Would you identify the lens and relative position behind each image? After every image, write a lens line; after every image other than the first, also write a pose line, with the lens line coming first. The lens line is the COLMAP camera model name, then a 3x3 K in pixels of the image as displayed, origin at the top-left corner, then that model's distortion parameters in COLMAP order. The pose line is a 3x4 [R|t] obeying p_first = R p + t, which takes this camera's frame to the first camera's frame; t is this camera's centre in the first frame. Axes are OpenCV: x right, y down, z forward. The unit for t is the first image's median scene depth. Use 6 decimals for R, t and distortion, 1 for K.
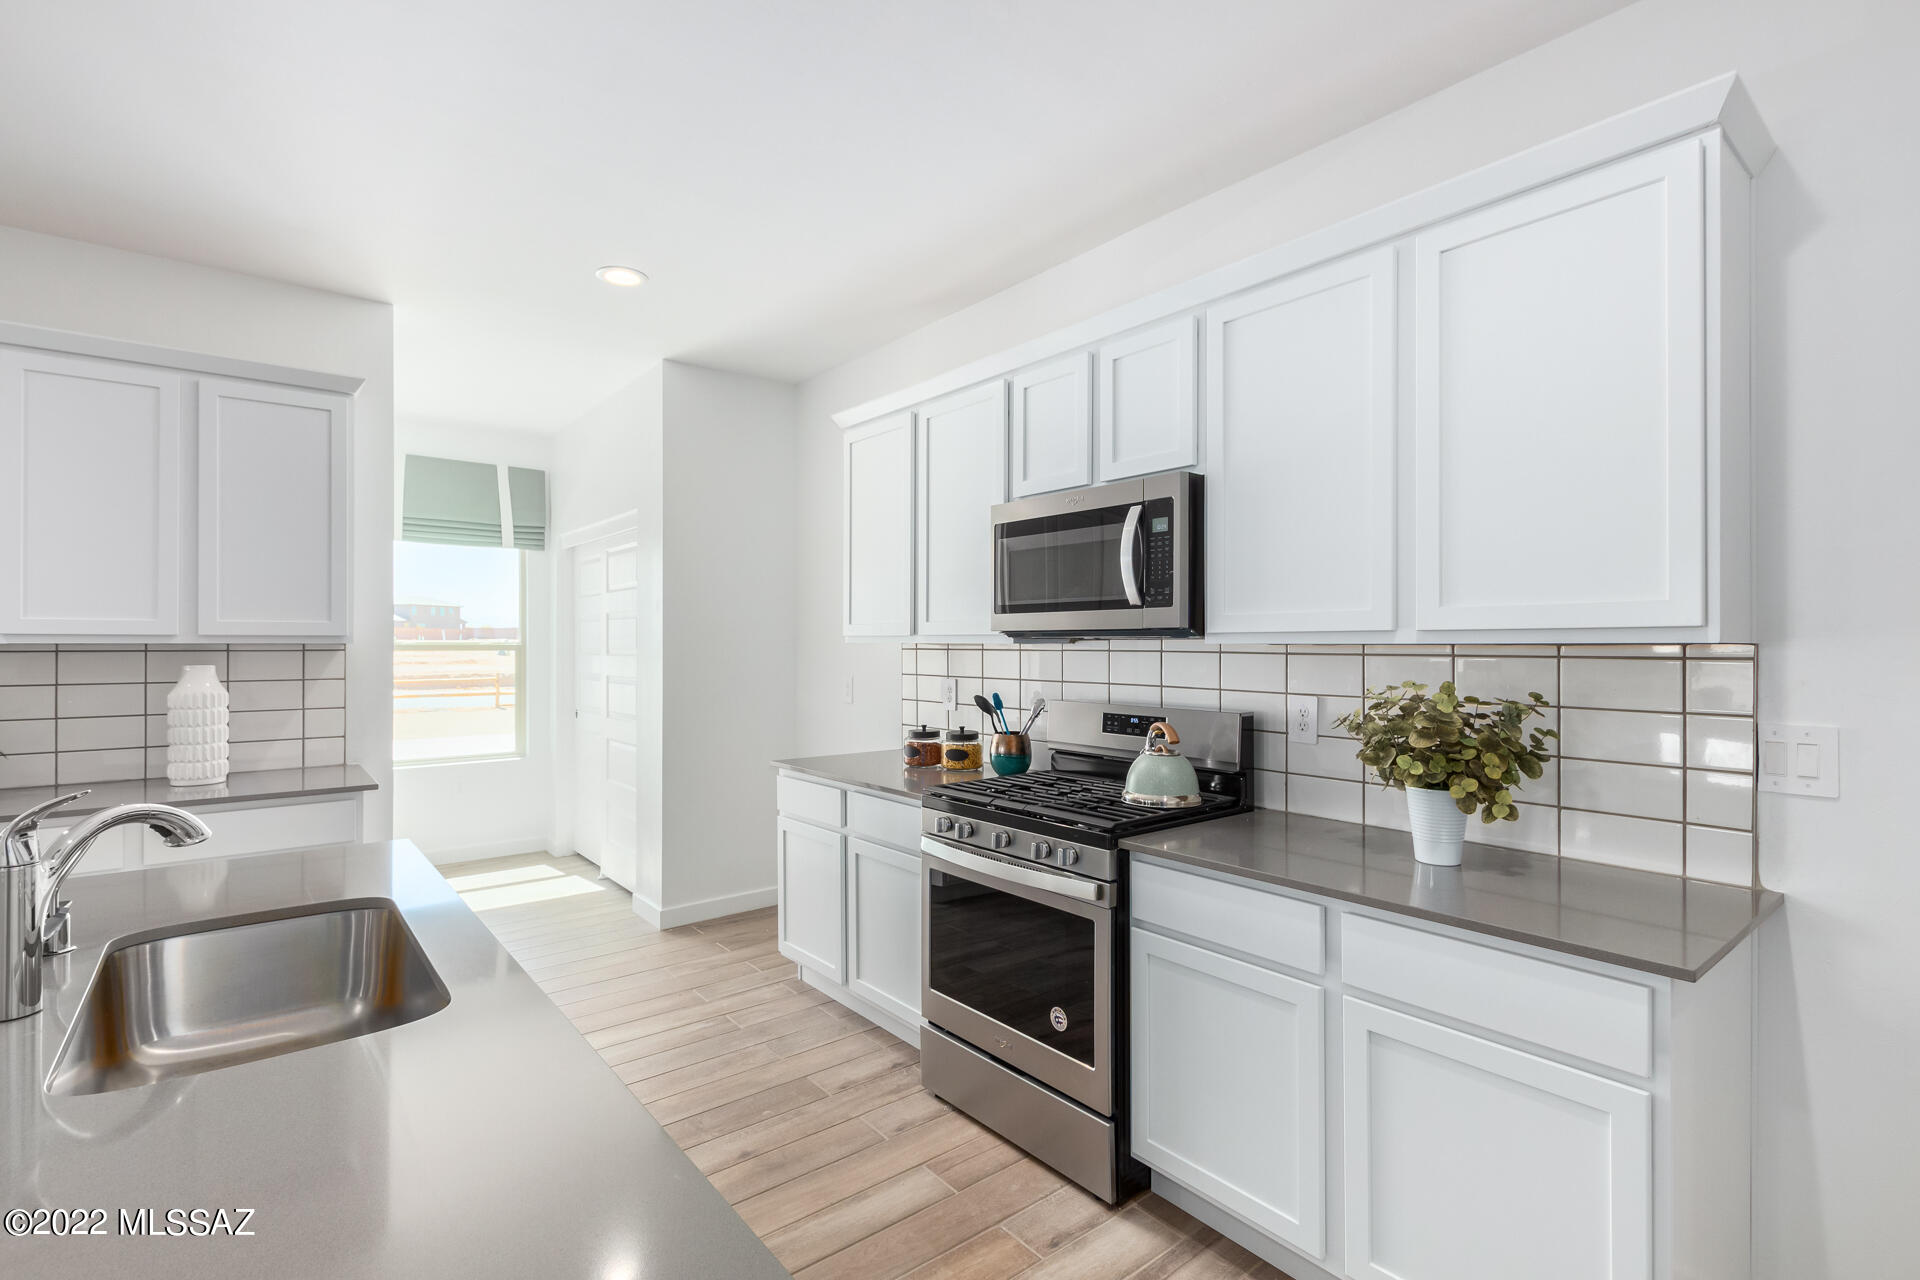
lens RADIAL K [[883.2, 0, 963.9], [0, 883.2, 642.4], [0, 0, 1]] dist [0.004345, -0.002284]
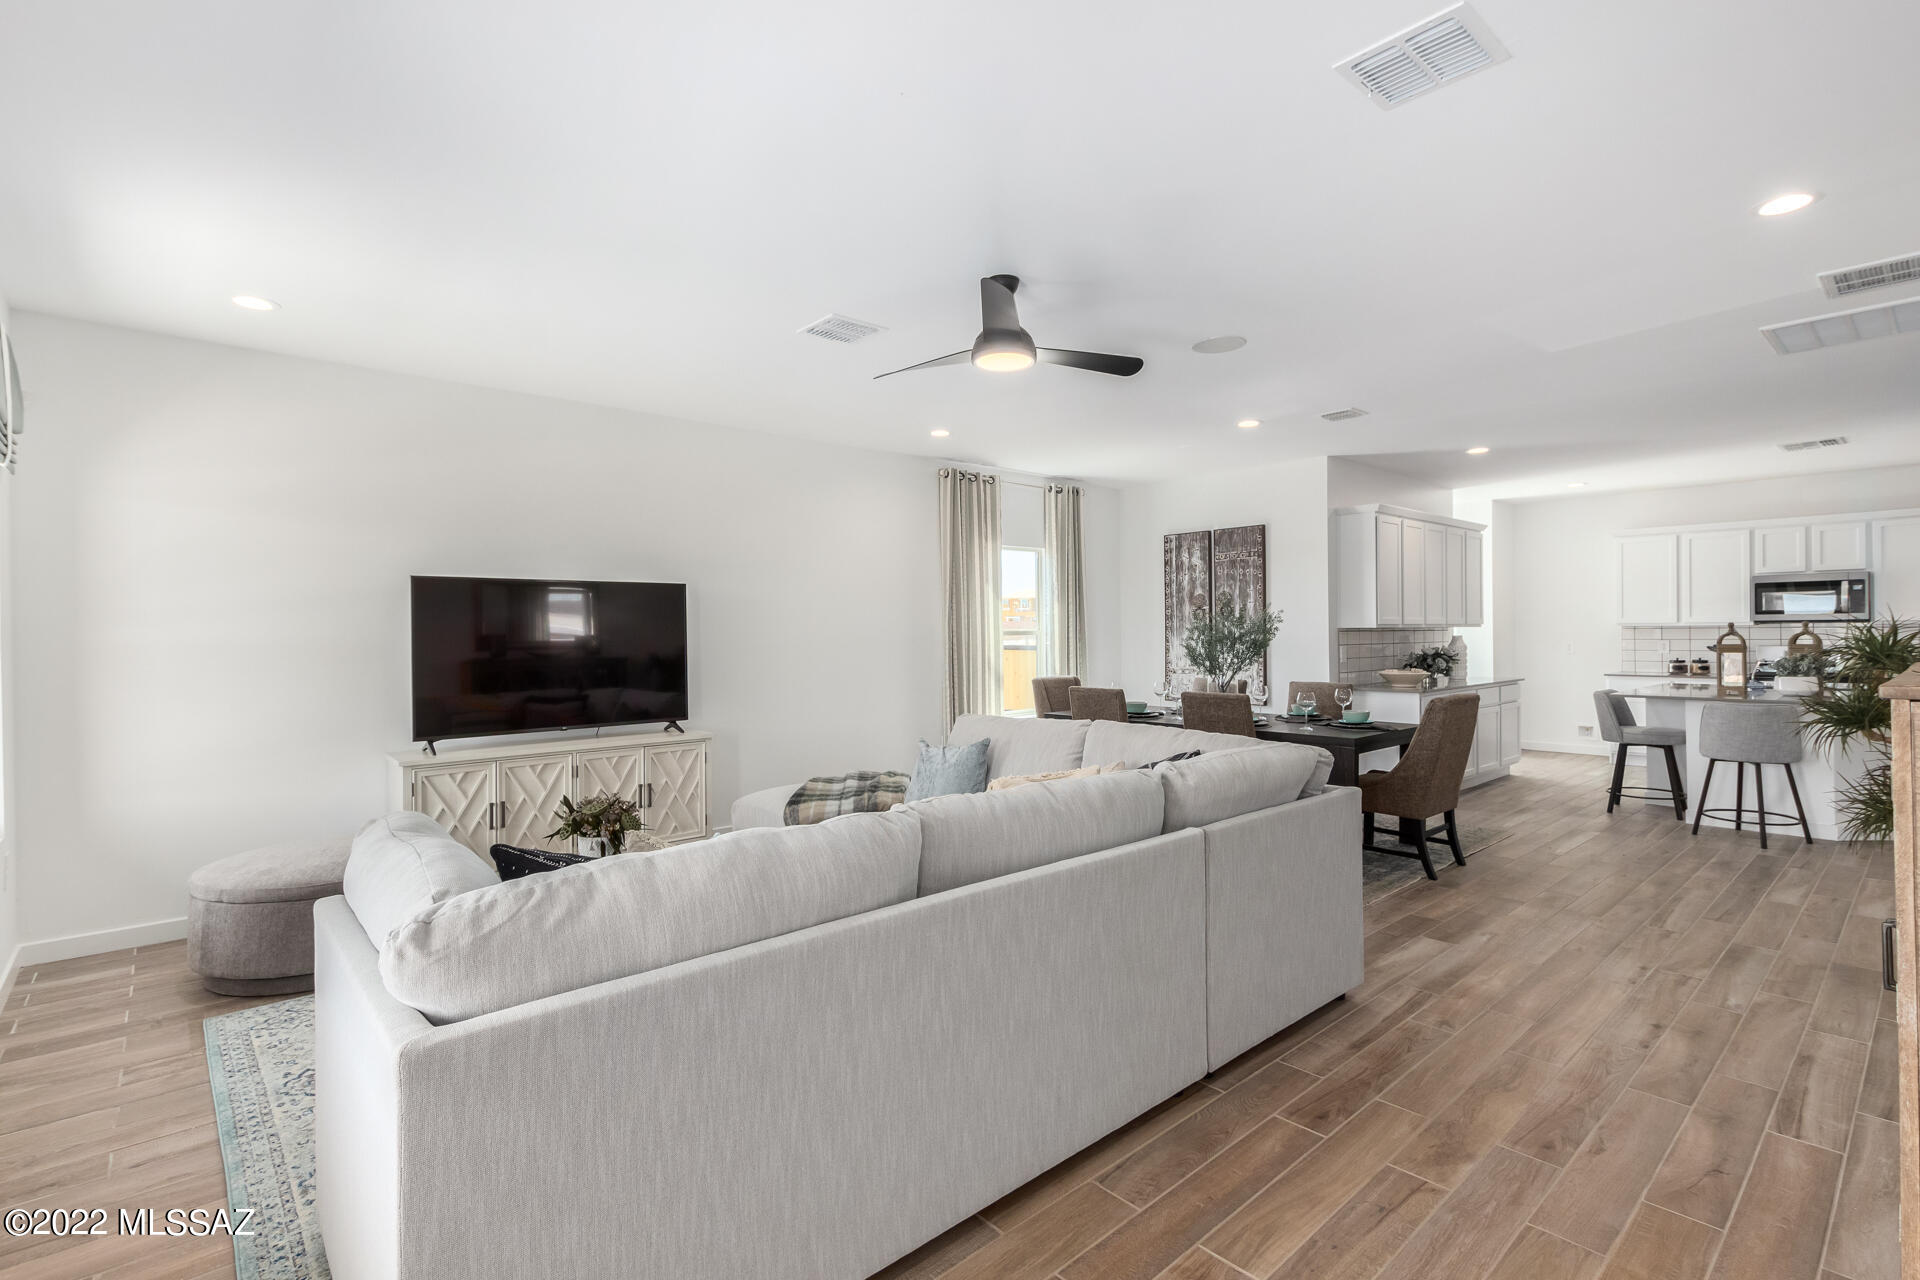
lens RADIAL K [[883.2, 0, 958.3], [0, 883.2, 631.1], [0, 0, 1]] dist [0.004345, -0.002284]
pose [[0.999203, -0.006848, 0.039331, -3.157624], [0.006899, 0.999976, -0.001165, 0.007870], [-0.039322, 0.001436, 0.999226, -2.081584]]
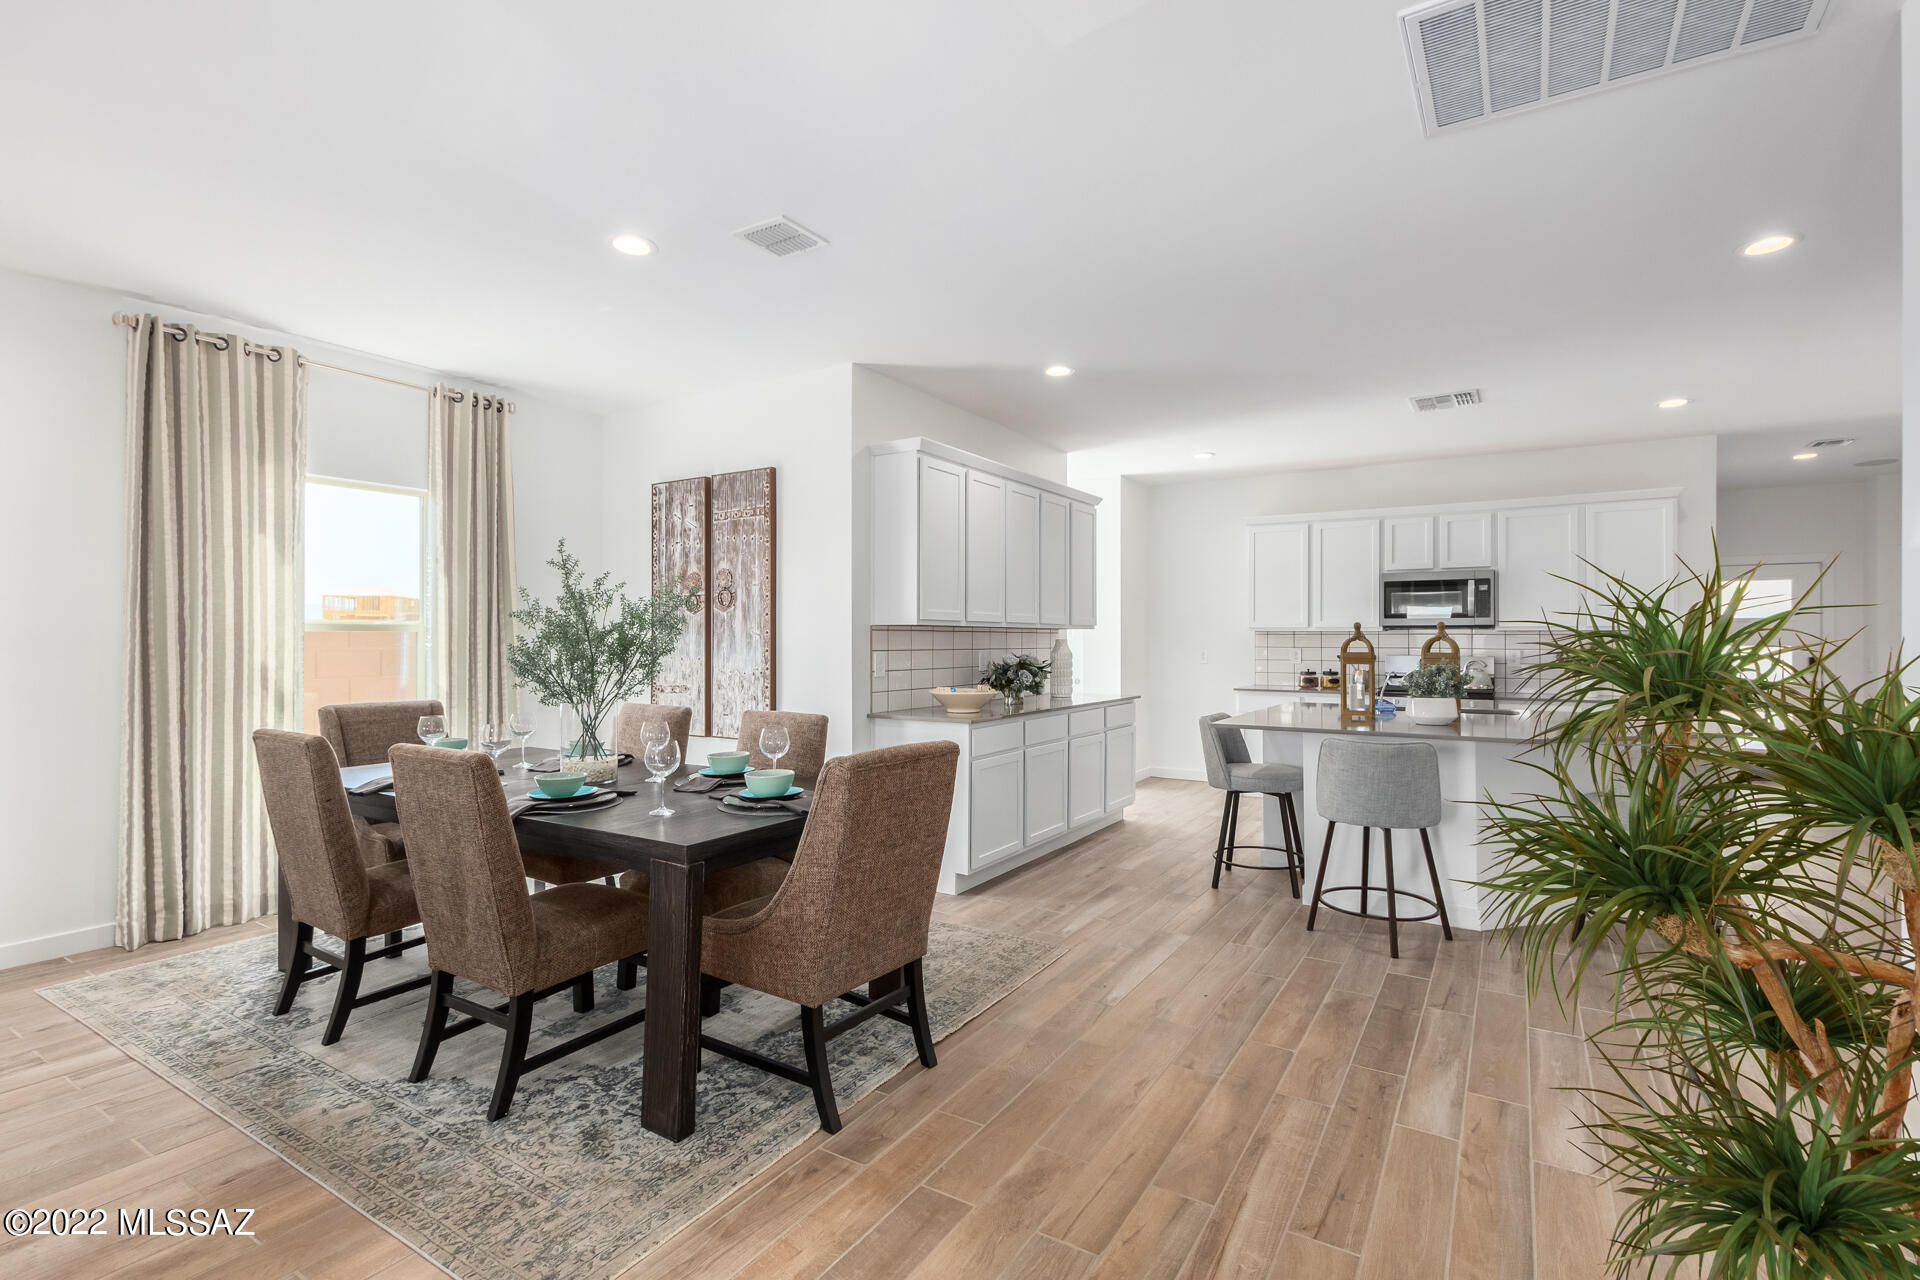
lens RADIAL K [[883.2, 0, 956.1], [0, 883.2, 633.6], [0, 0, 1]] dist [0.004345, -0.002284]
pose [[0.948295, 0.005230, 0.317348, -2.206357], [-0.003692, 0.999978, -0.005449, 0.031657], [-0.317370, 0.003996, 0.948293, -1.098120]]
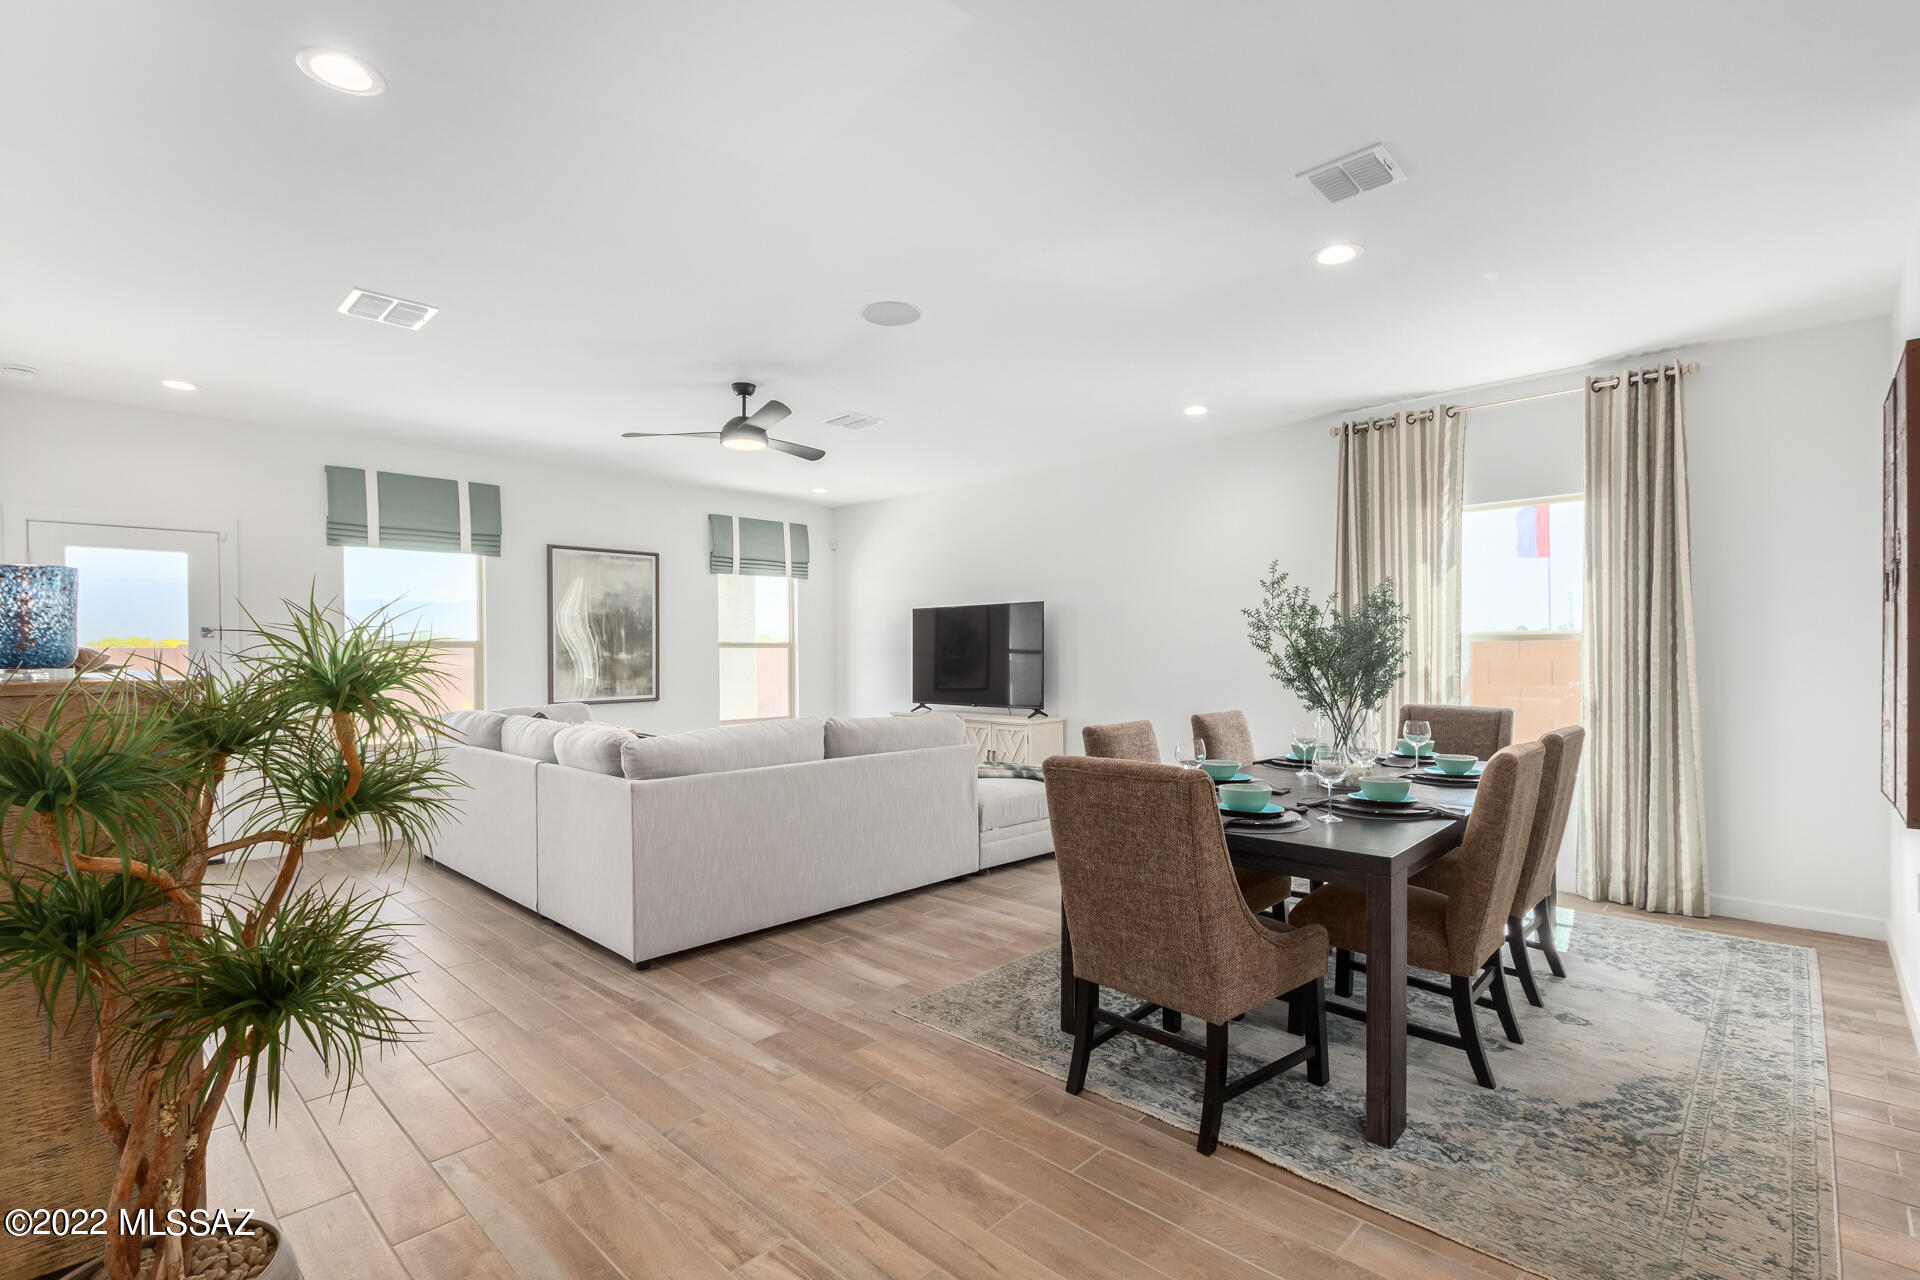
lens RADIAL K [[883.2, 0, 966.6], [0, 883.2, 656.7], [0, 0, 1]] dist [0.004345, -0.002284]
pose [[0.128067, 0.006852, -0.991742, -0.972446], [0.005968, 0.999953, 0.007679, 0.034337], [0.991748, -0.006903, 0.128020, -0.393029]]
